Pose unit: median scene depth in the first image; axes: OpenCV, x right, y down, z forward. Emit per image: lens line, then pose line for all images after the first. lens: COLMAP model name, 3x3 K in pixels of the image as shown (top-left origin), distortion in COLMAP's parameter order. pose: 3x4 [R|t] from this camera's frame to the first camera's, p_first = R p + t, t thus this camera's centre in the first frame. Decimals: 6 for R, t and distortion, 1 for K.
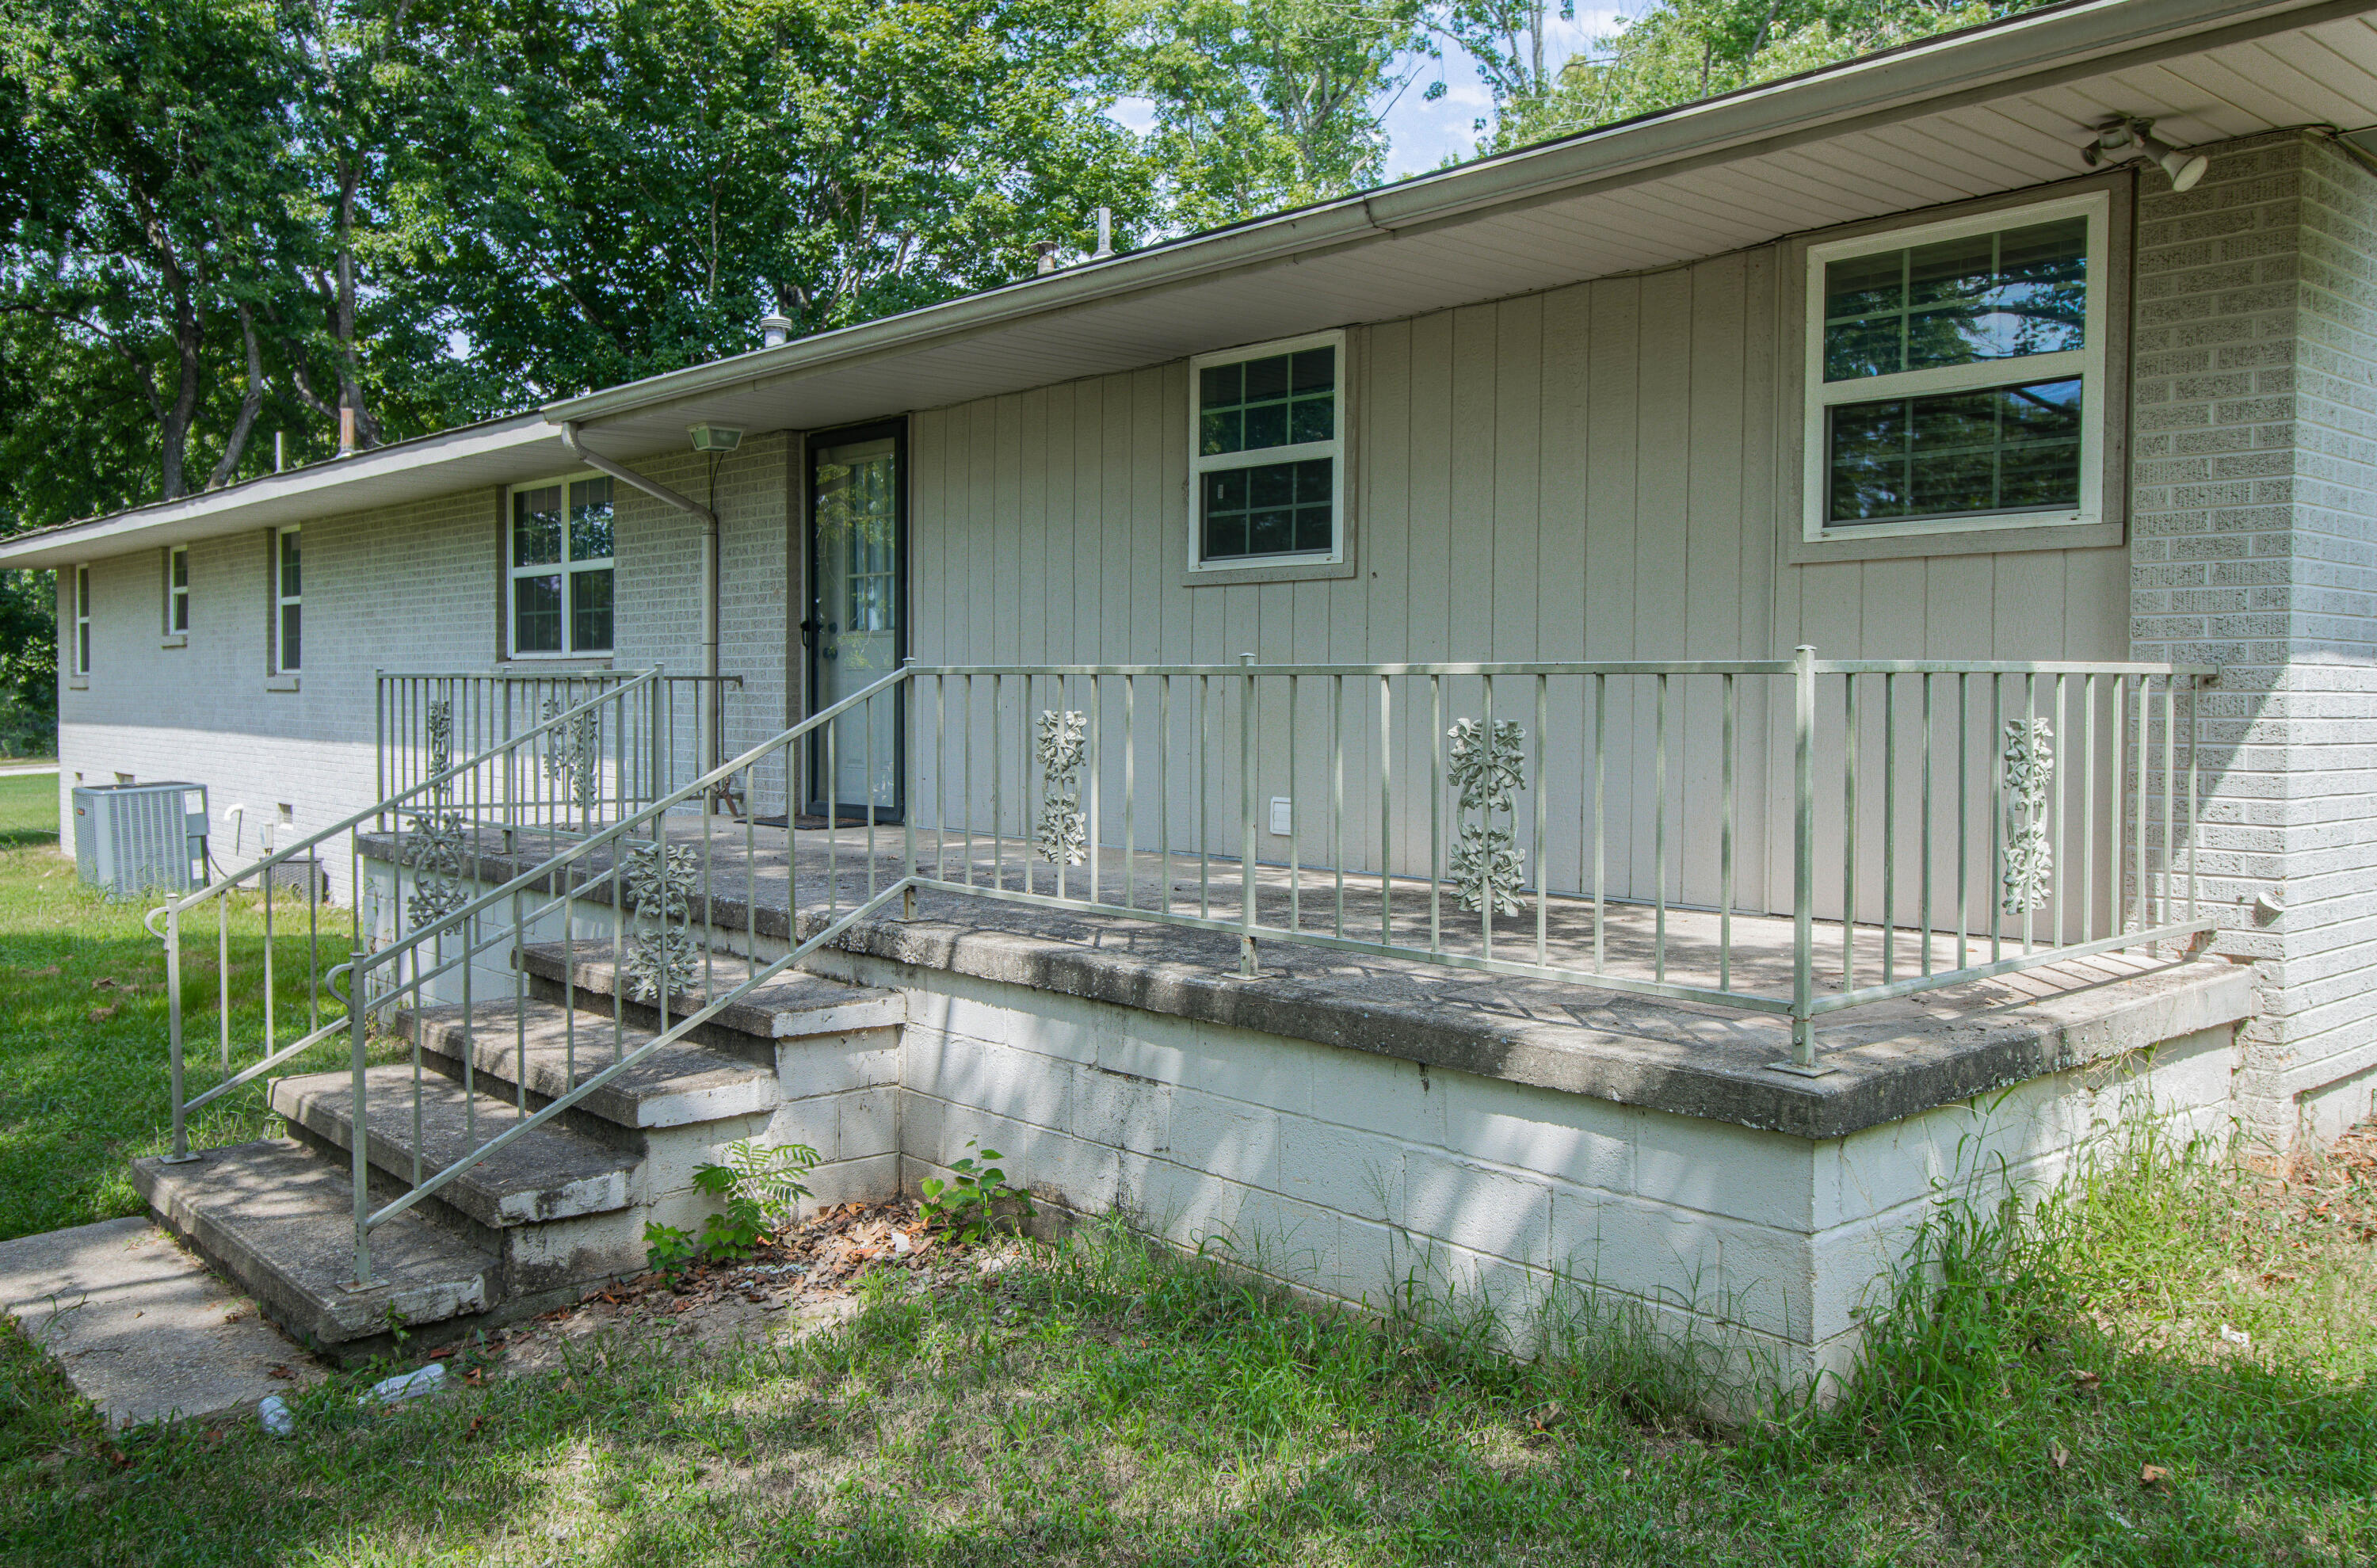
lens RADIAL K [[1881.7, 0, 1188.5], [0, 1881.7, 784.0], [0, 0, 1]] dist [0.041368, -0.082405]
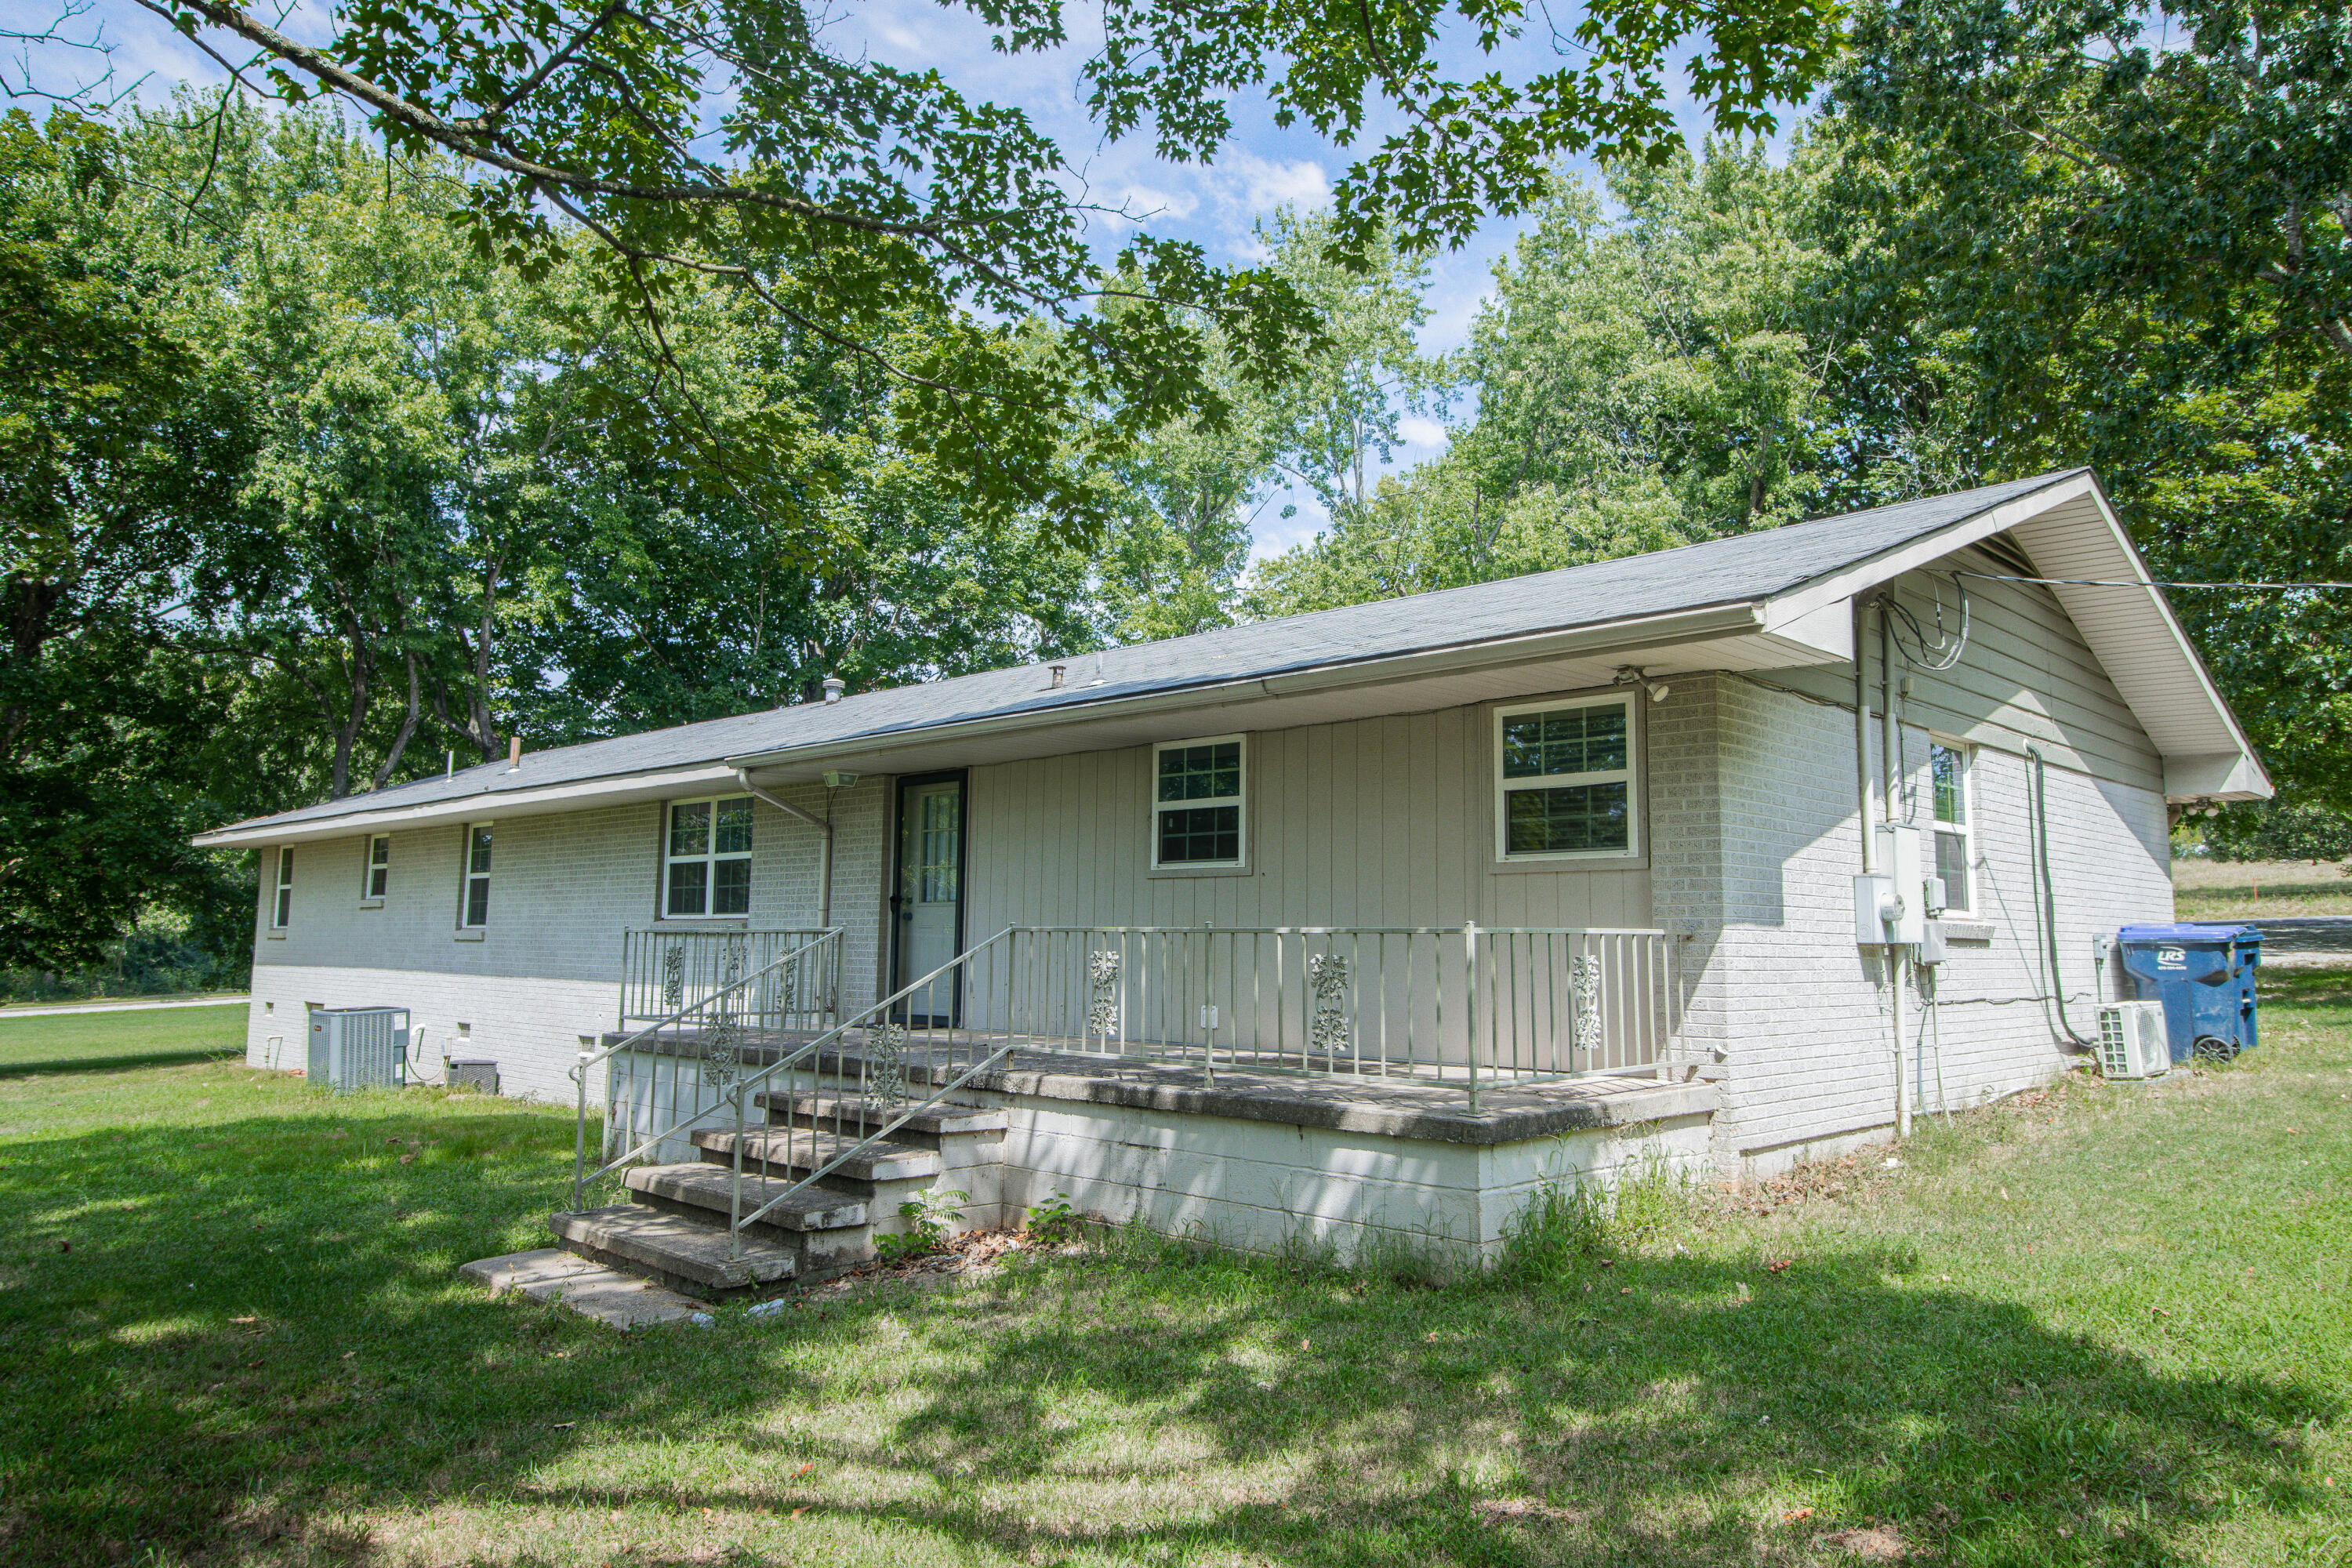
lens RADIAL K [[1595.8, 0, 1176.0], [0, 1595.8, 784.0], [0, 0, 1]] dist [0.007706, 0.000518]
pose [[0.998150, 0.009619, 0.060034, -0.085576], [-0.000584, 0.988877, -0.148735, 0.029845], [-0.060797, 0.148425, 0.987053, -0.548335]]
